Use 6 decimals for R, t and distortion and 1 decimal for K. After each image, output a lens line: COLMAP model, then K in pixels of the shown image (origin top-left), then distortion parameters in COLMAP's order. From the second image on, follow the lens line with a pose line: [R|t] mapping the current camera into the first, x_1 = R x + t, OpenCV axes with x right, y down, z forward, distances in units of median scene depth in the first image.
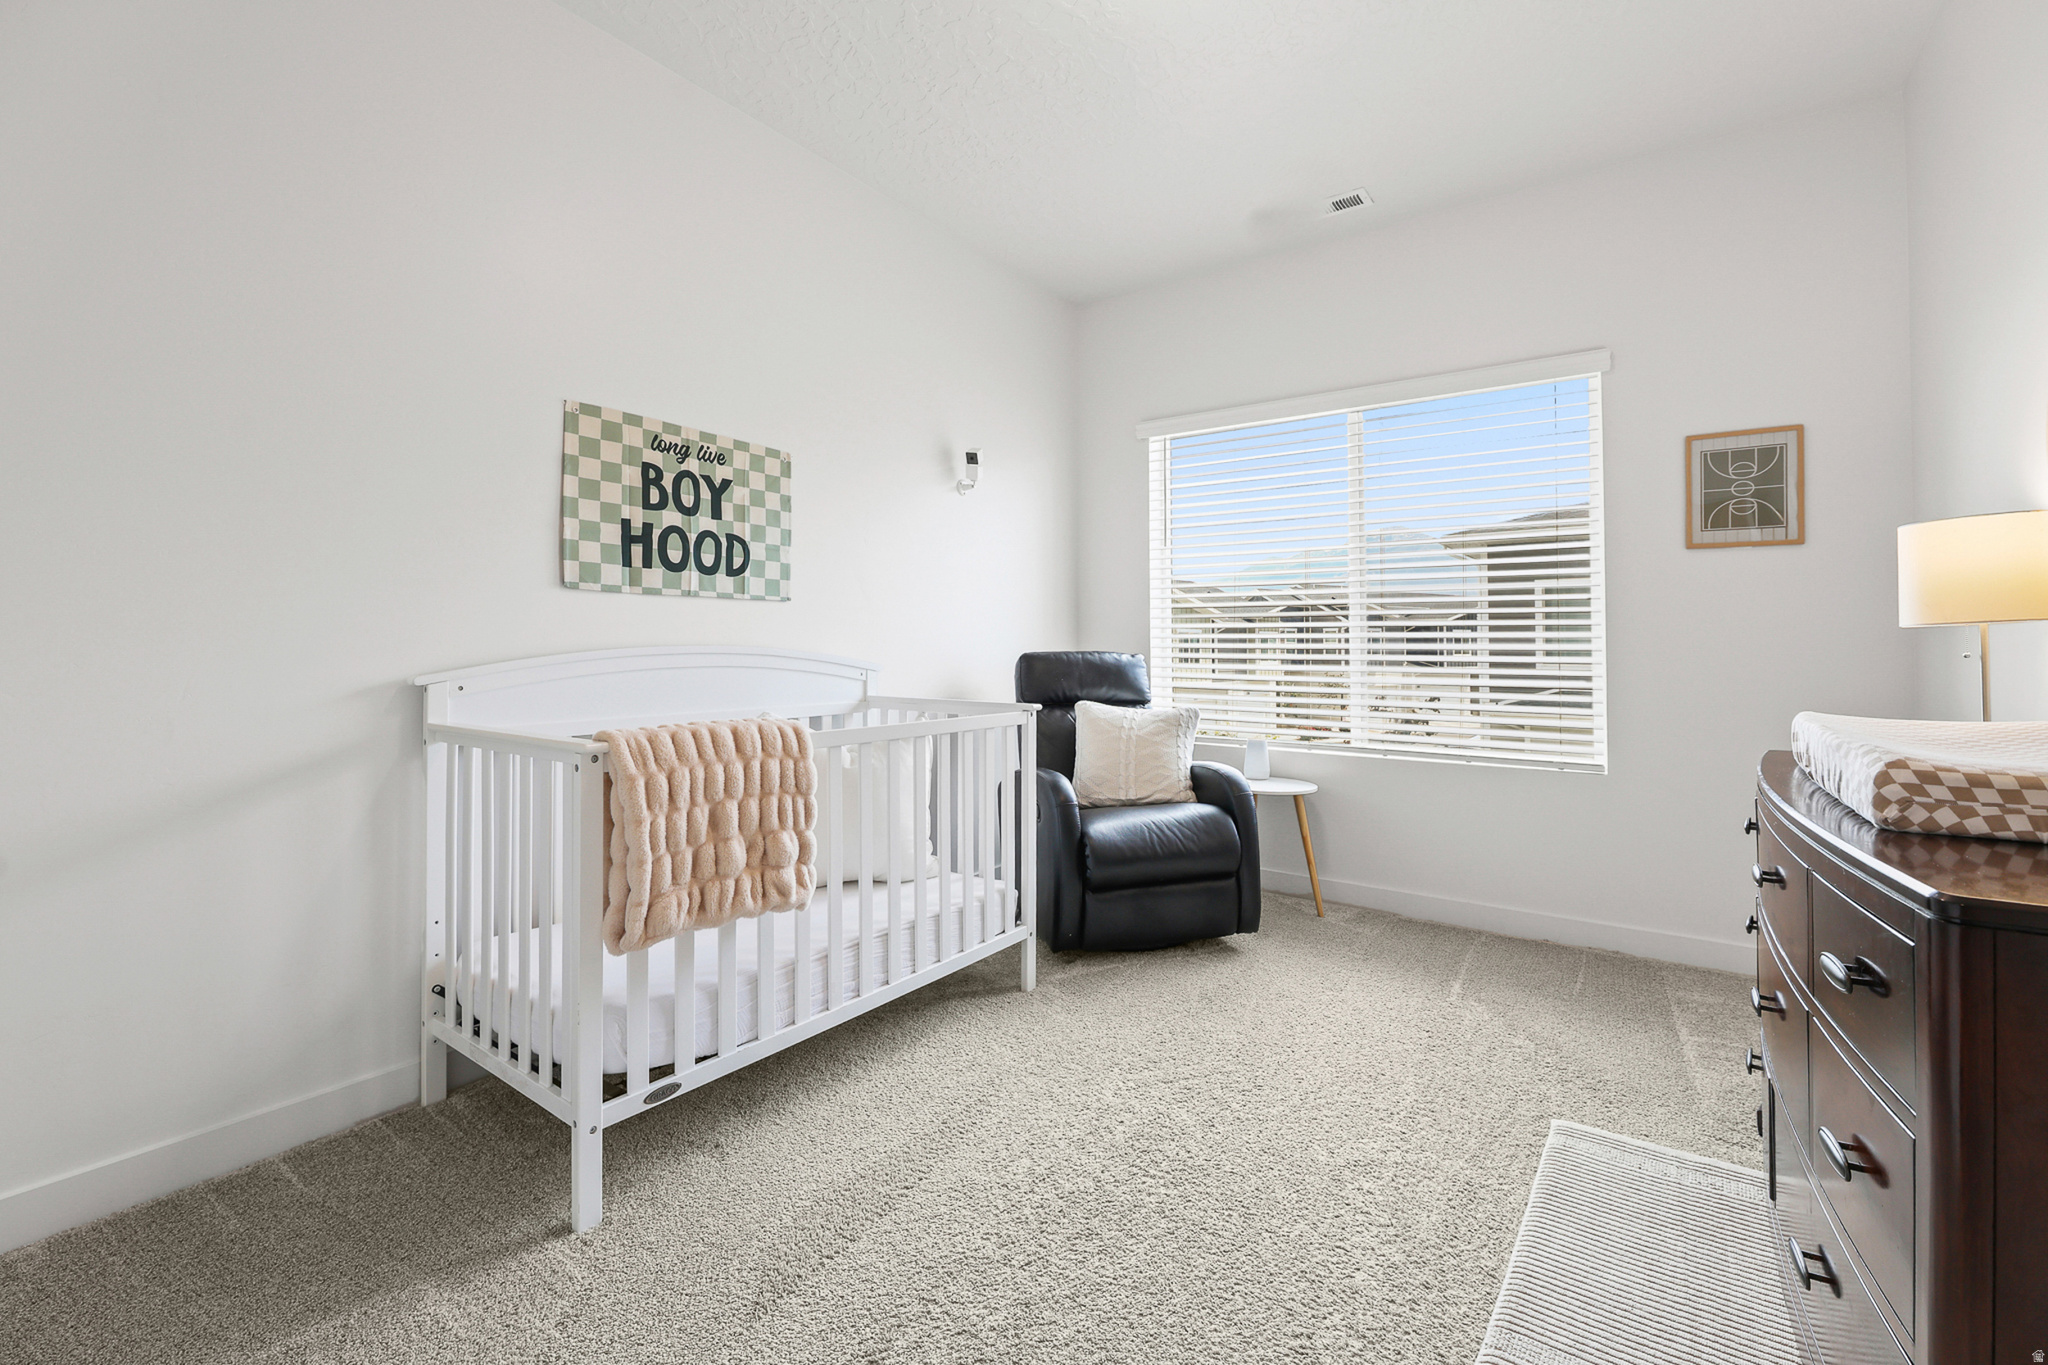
lens RADIAL K [[858.2, 0, 1012.1], [0, 858.2, 648.7], [0, 0, 1]] dist [-0.000444, -0.000302]
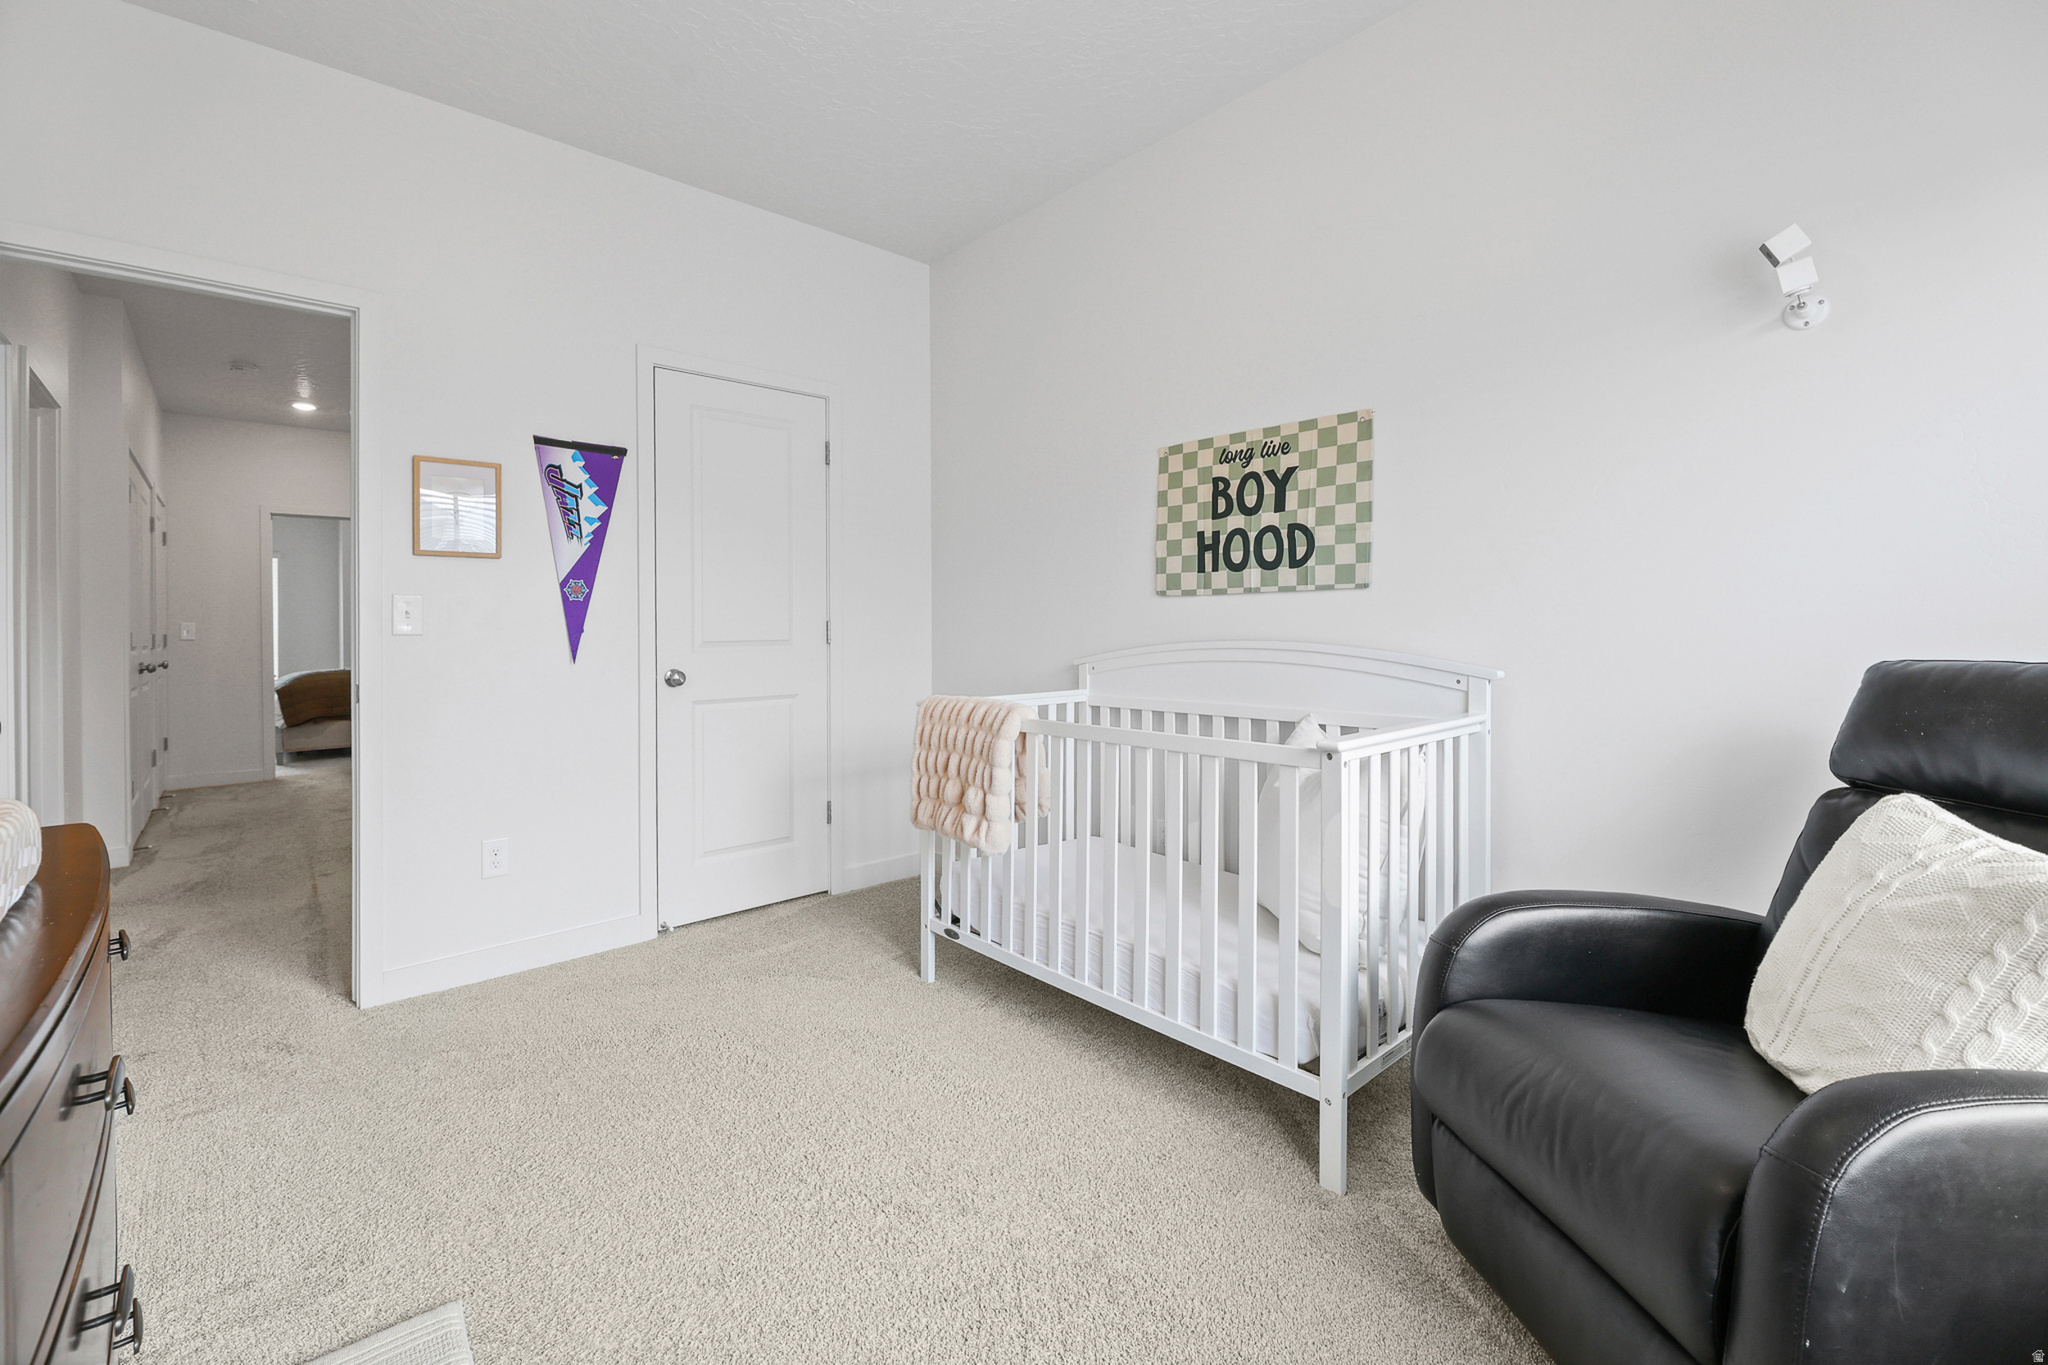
lens RADIAL K [[858.2, 0, 1012.1], [0, 858.2, 648.7], [0, 0, 1]] dist [-0.000444, -0.000302]
pose [[-0.190388, 0.019183, -0.981522, 0.709685], [0.005108, 0.999815, 0.018550, -0.014783], [0.981696, -0.001482, -0.190450, 0.926178]]
